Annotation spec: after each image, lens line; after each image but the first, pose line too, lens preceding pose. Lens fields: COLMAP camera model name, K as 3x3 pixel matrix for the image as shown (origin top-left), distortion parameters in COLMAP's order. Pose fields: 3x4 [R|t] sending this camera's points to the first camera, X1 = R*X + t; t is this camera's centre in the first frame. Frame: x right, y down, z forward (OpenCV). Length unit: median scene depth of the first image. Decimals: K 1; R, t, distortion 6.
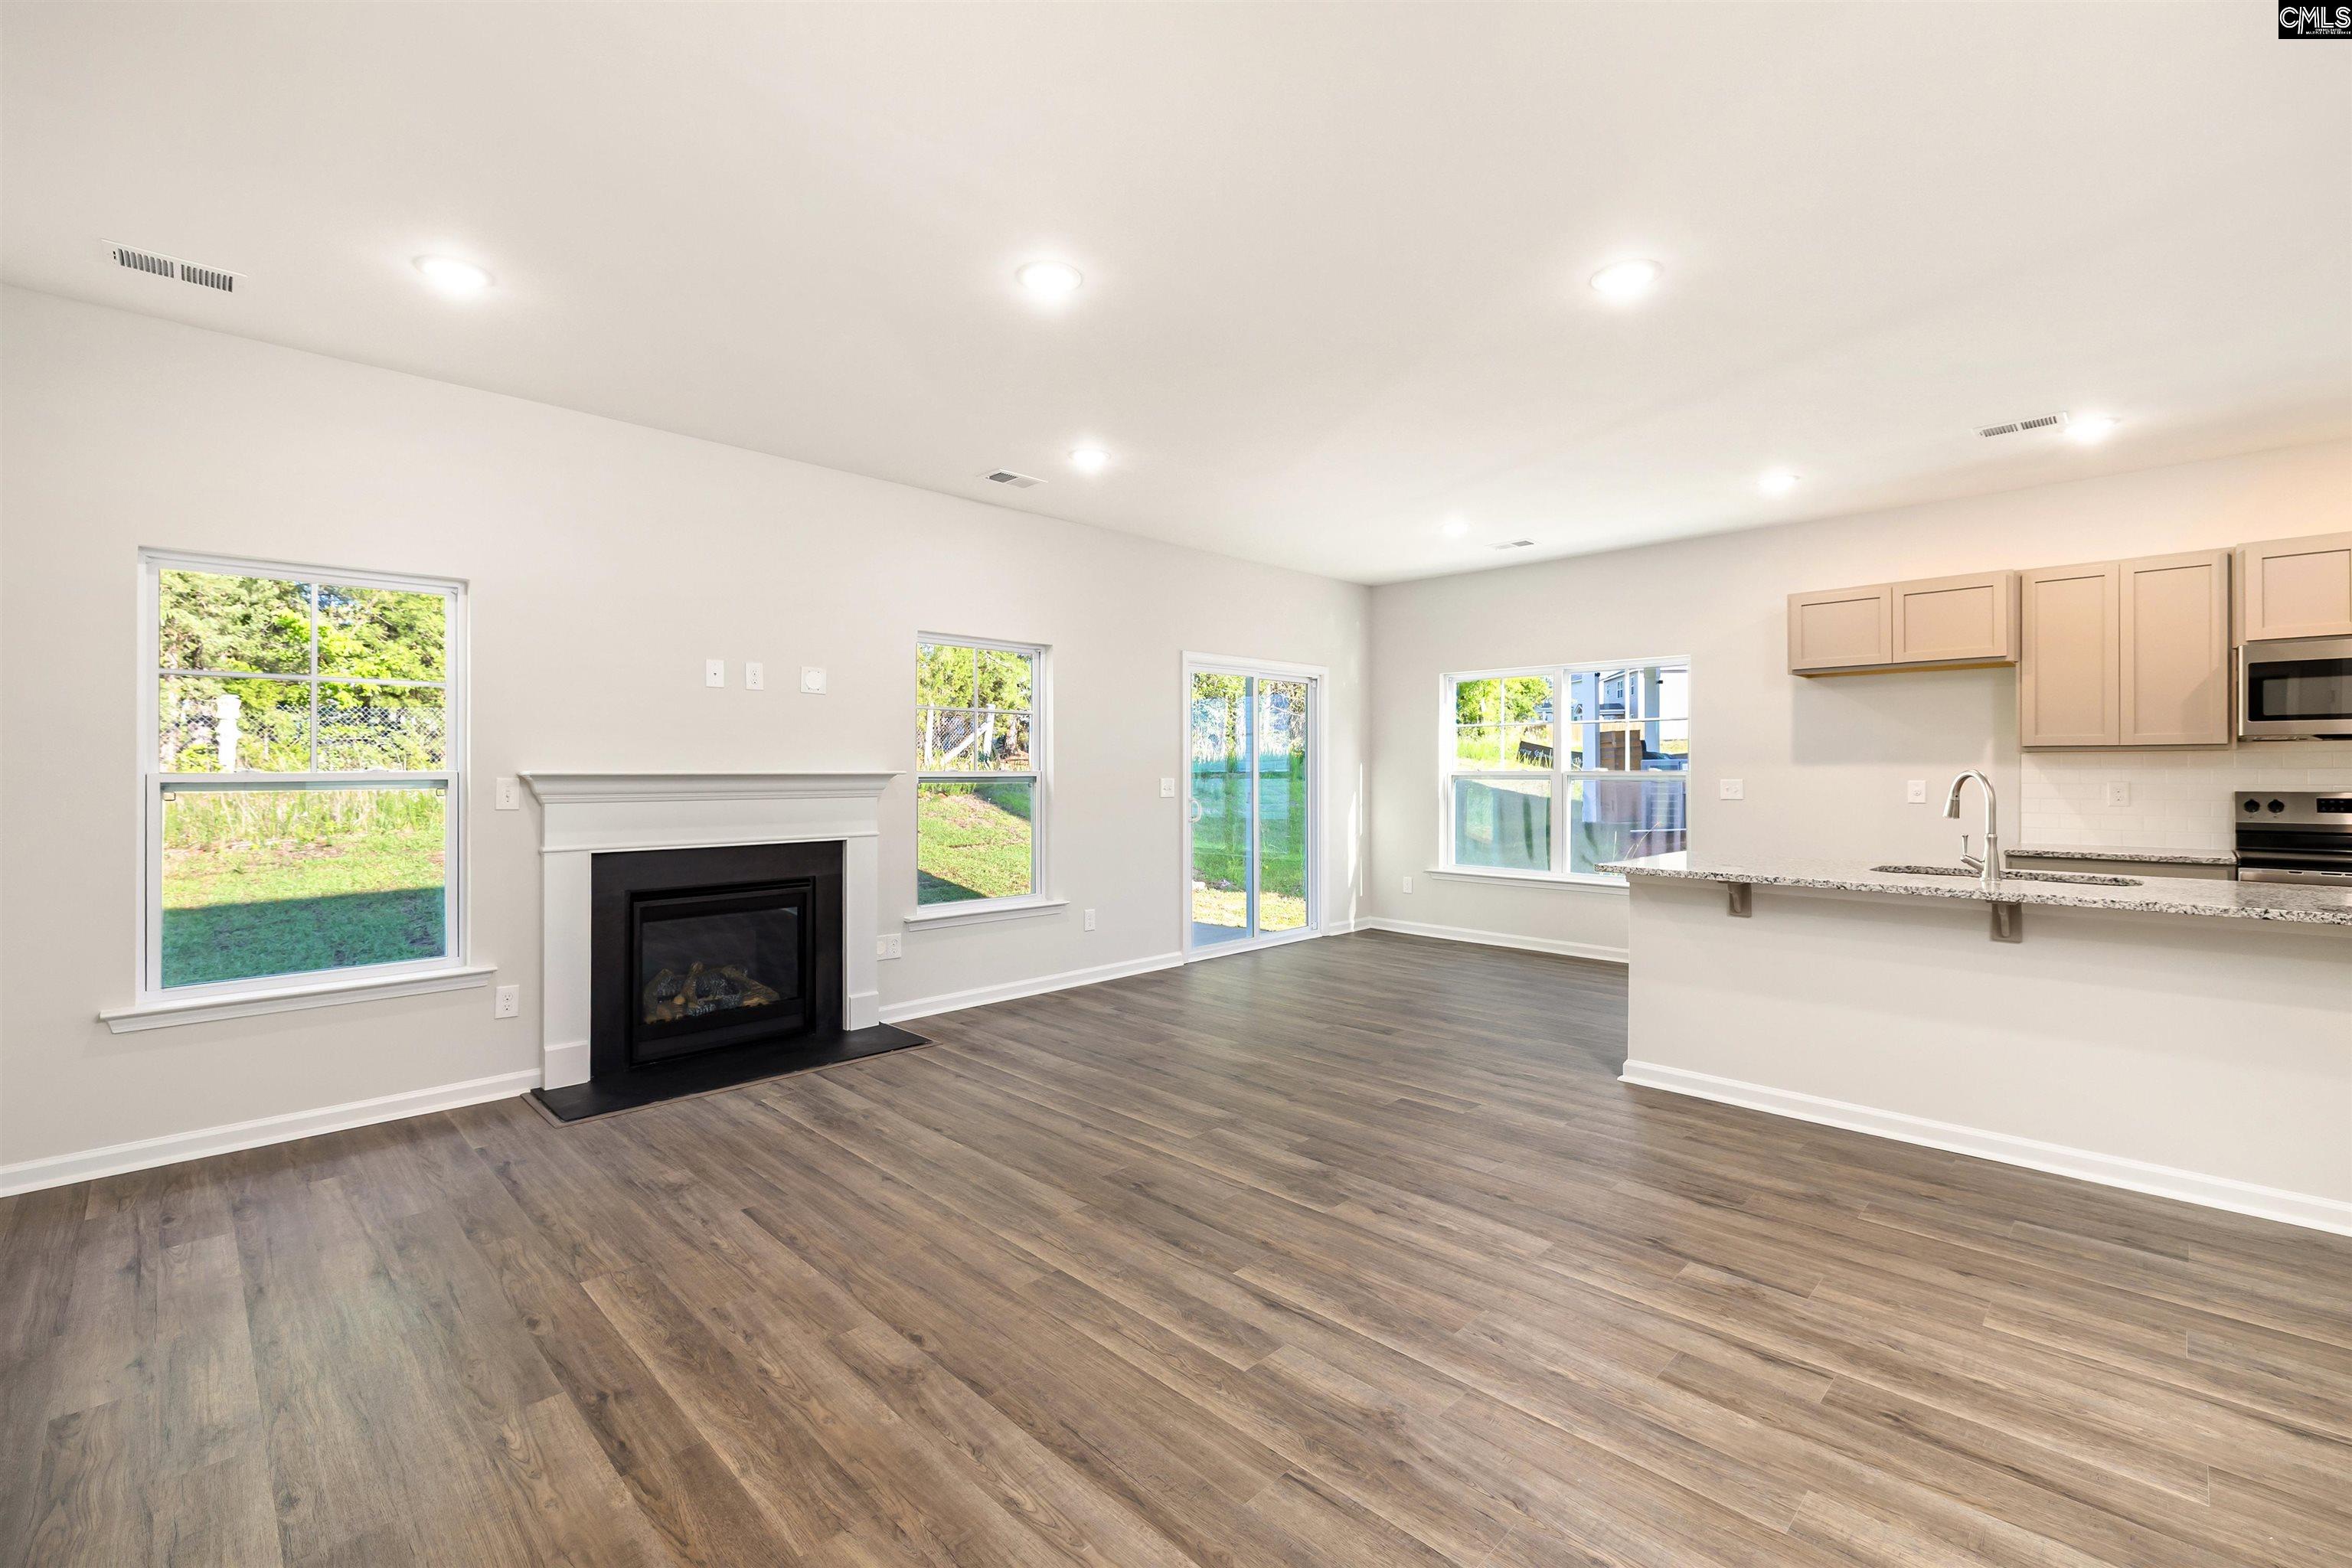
lens RADIAL K [[1013.4, 0, 1169.8], [0, 1013.4, 777.1], [0, 0, 1]] dist [-0.000638, 0.001405]
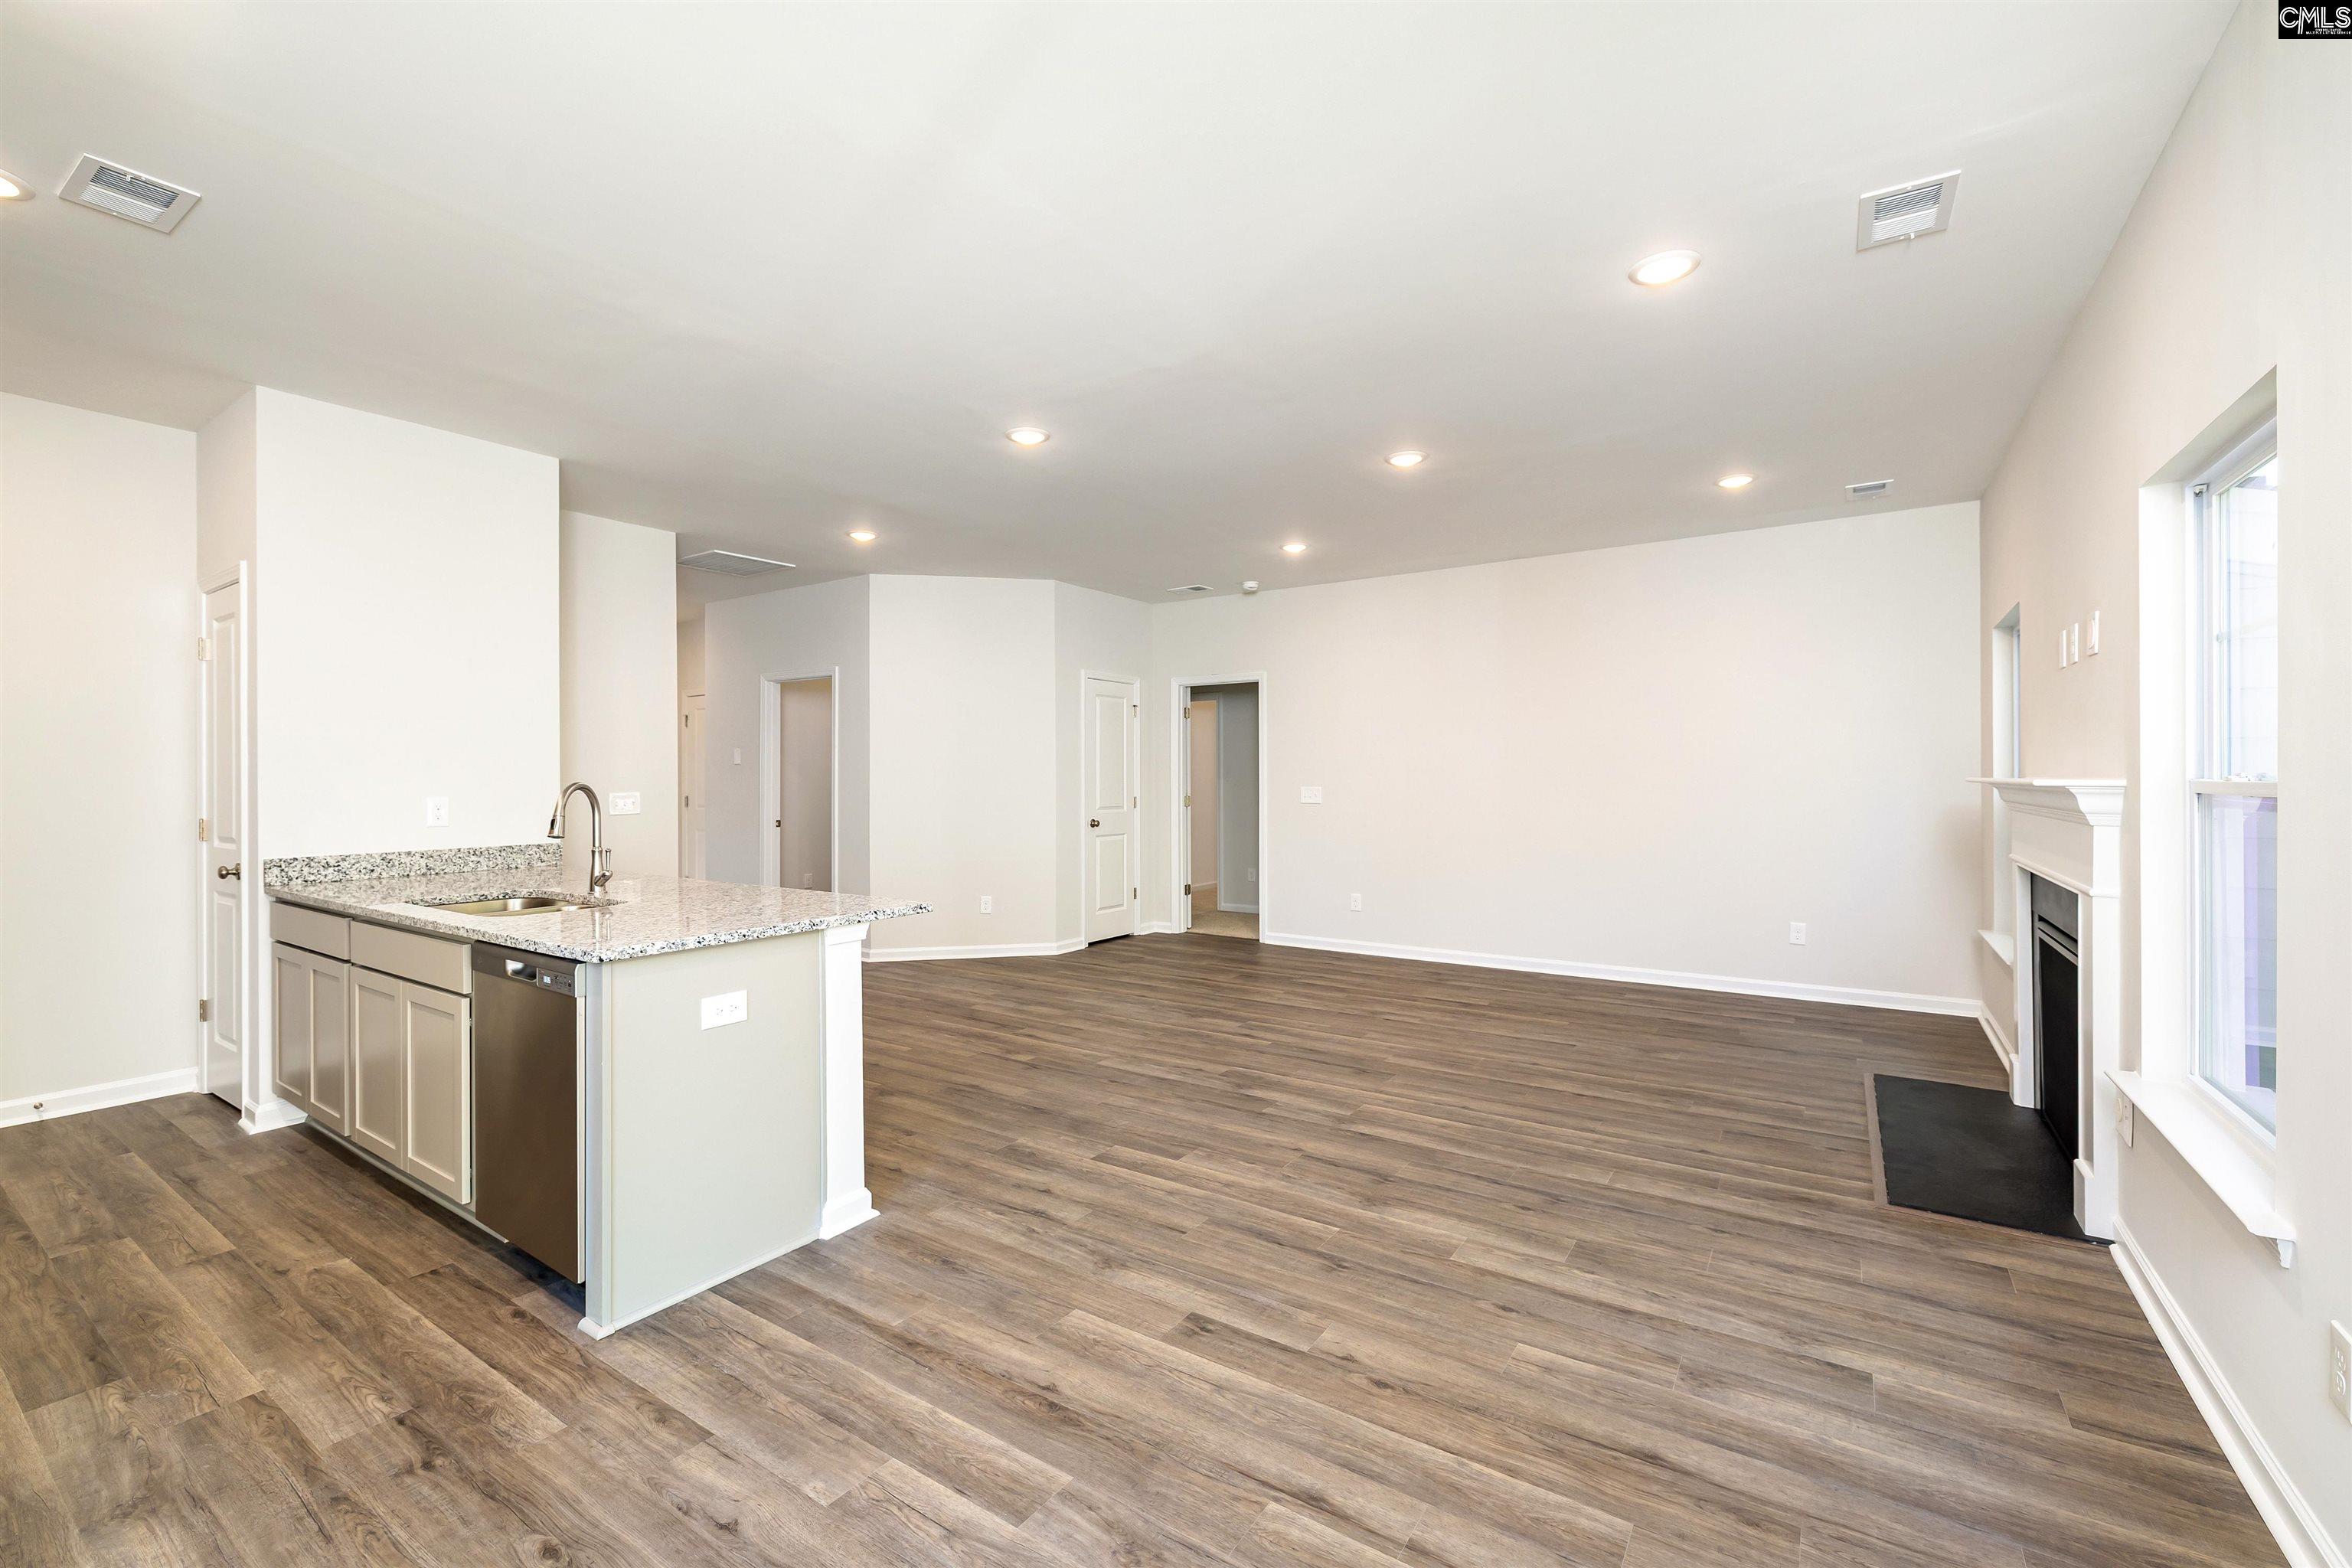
lens RADIAL K [[973.0, 0, 1164.8], [0, 973.0, 777.6], [0, 0, 1]] dist [0.001909, -0.000519]
pose [[-0.982999, 0.003074, -0.183587, 0.430581], [0.001657, 0.999968, 0.007869, -0.017599], [0.183606, 0.007431, -0.982972, 1.995006]]
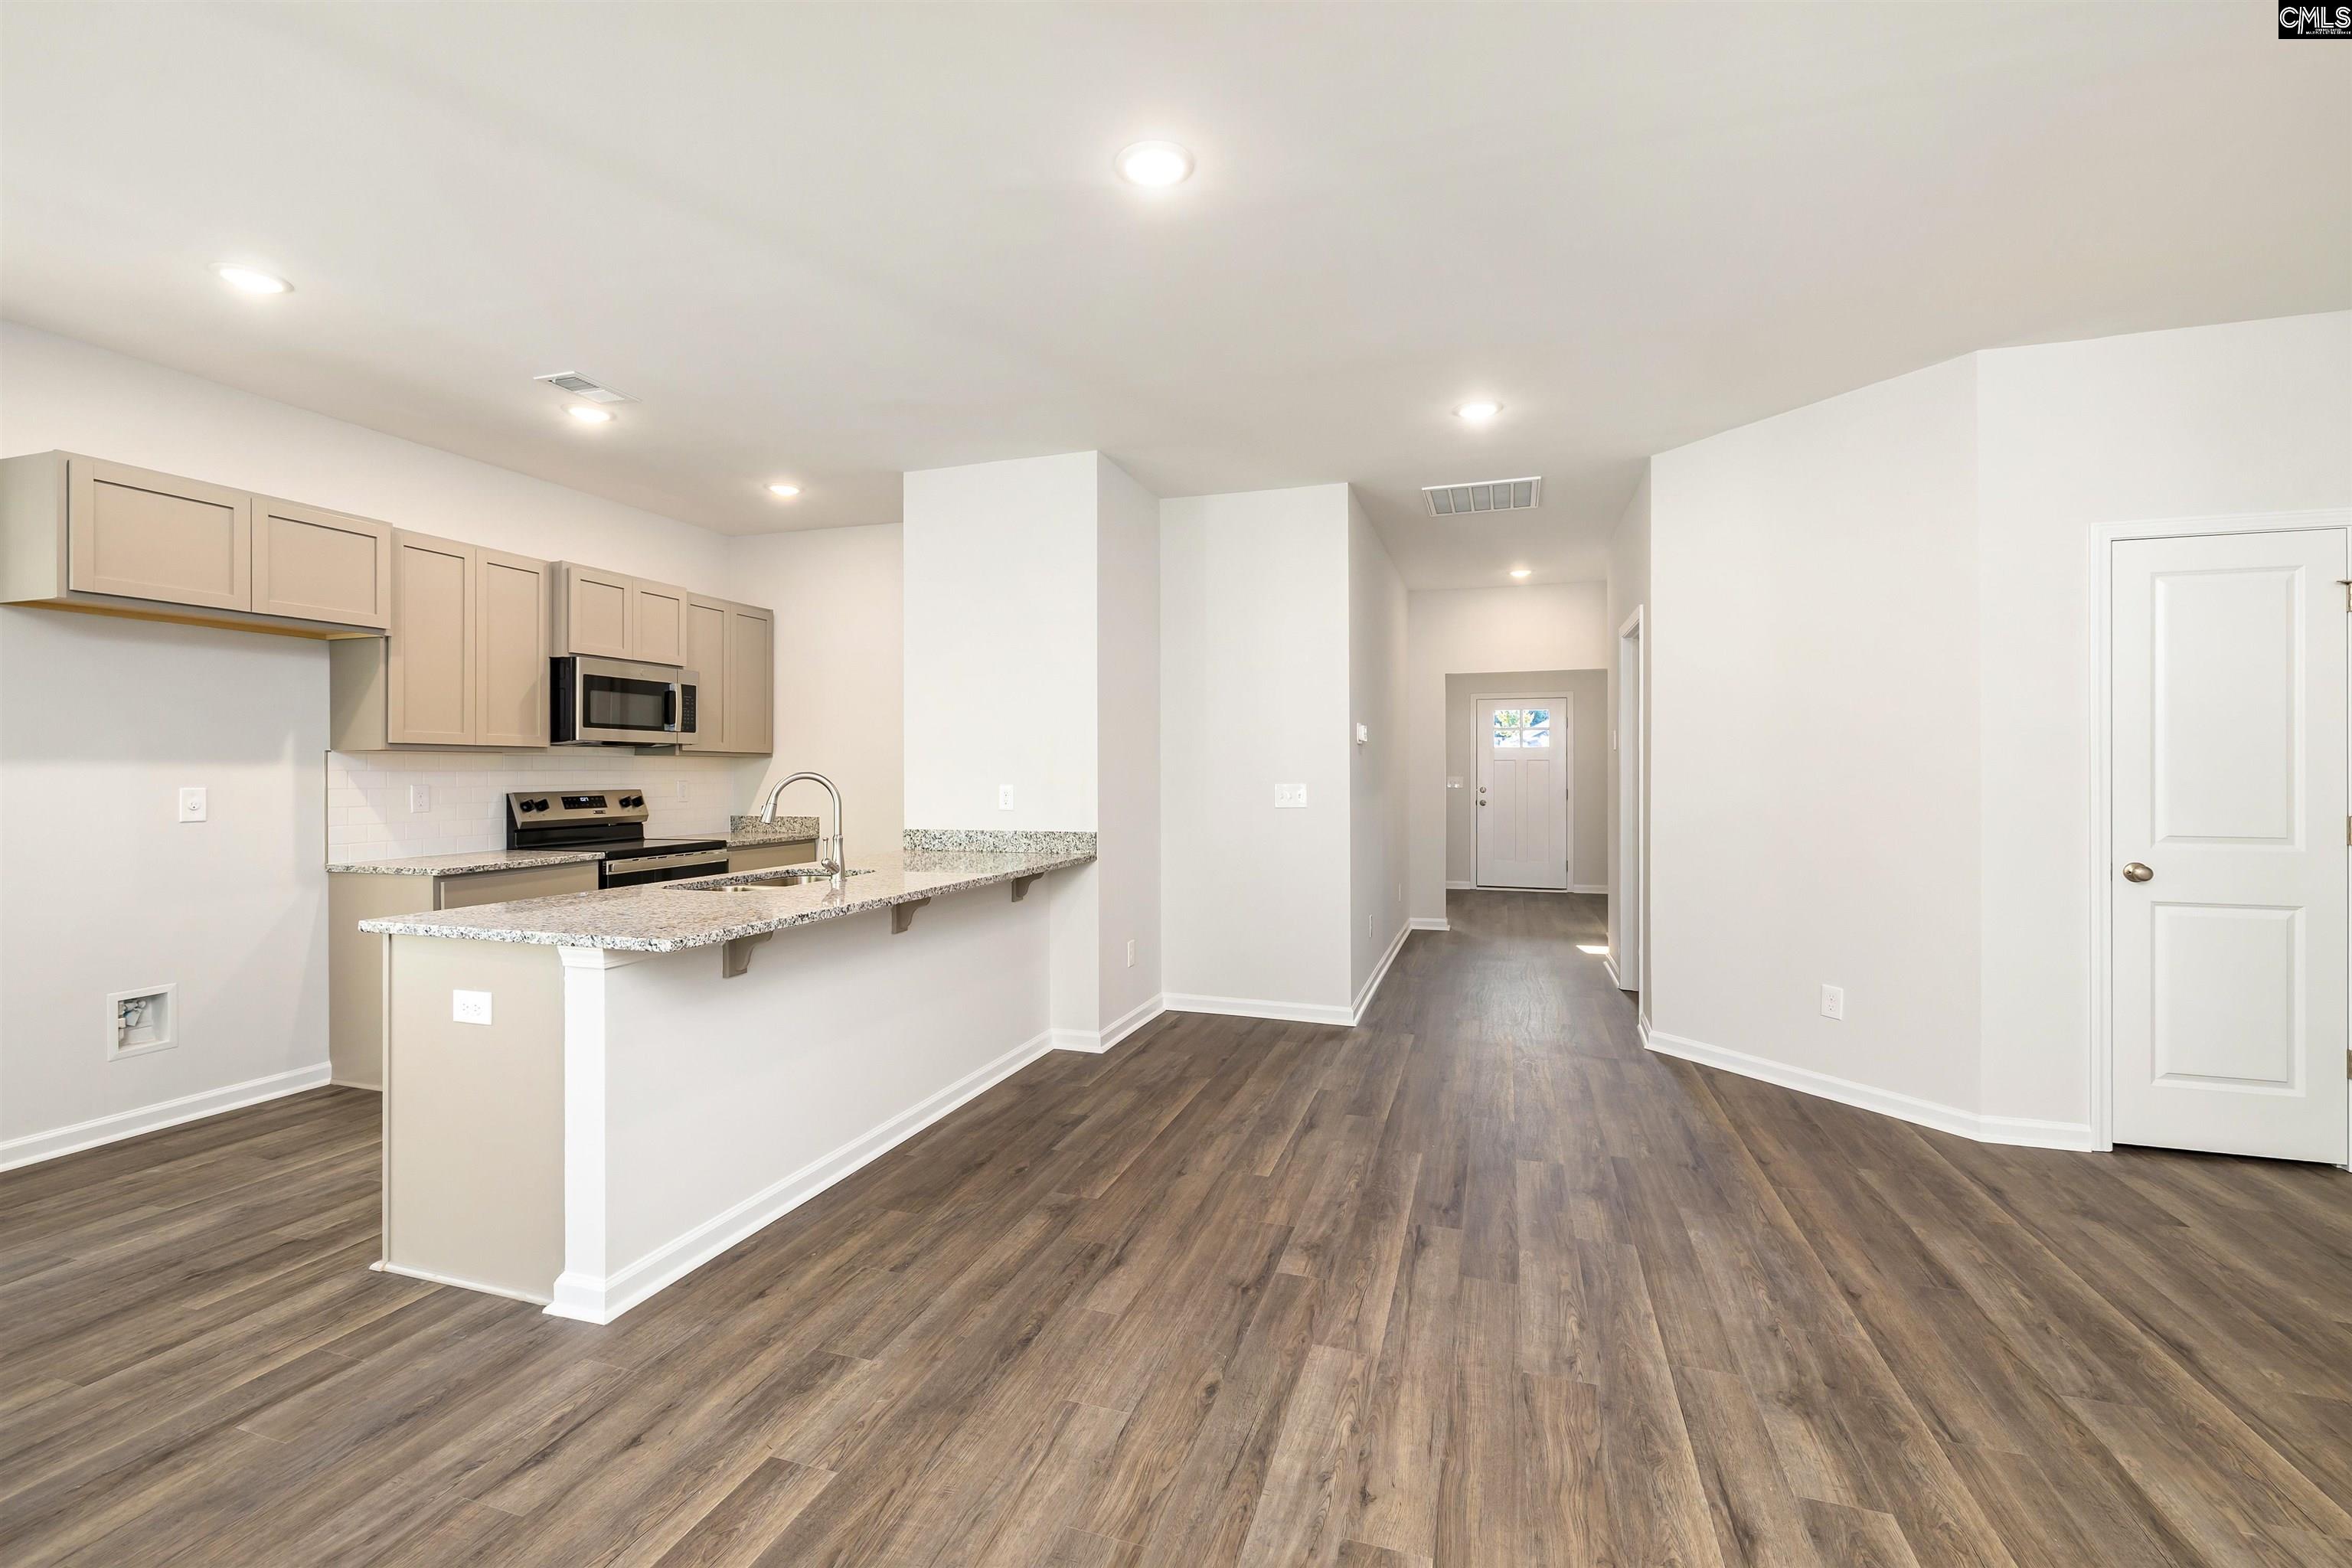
lens RADIAL K [[1013.4, 0, 1174.8], [0, 1013.4, 768.0], [0, 0, 1]] dist [-0.000638, 0.001405]
pose [[-0.454596, 0.002275, 0.890695, -0.235092], [0.008187, 0.999965, 0.001624, -0.009171], [-0.890660, 0.008030, -0.454598, 1.132221]]
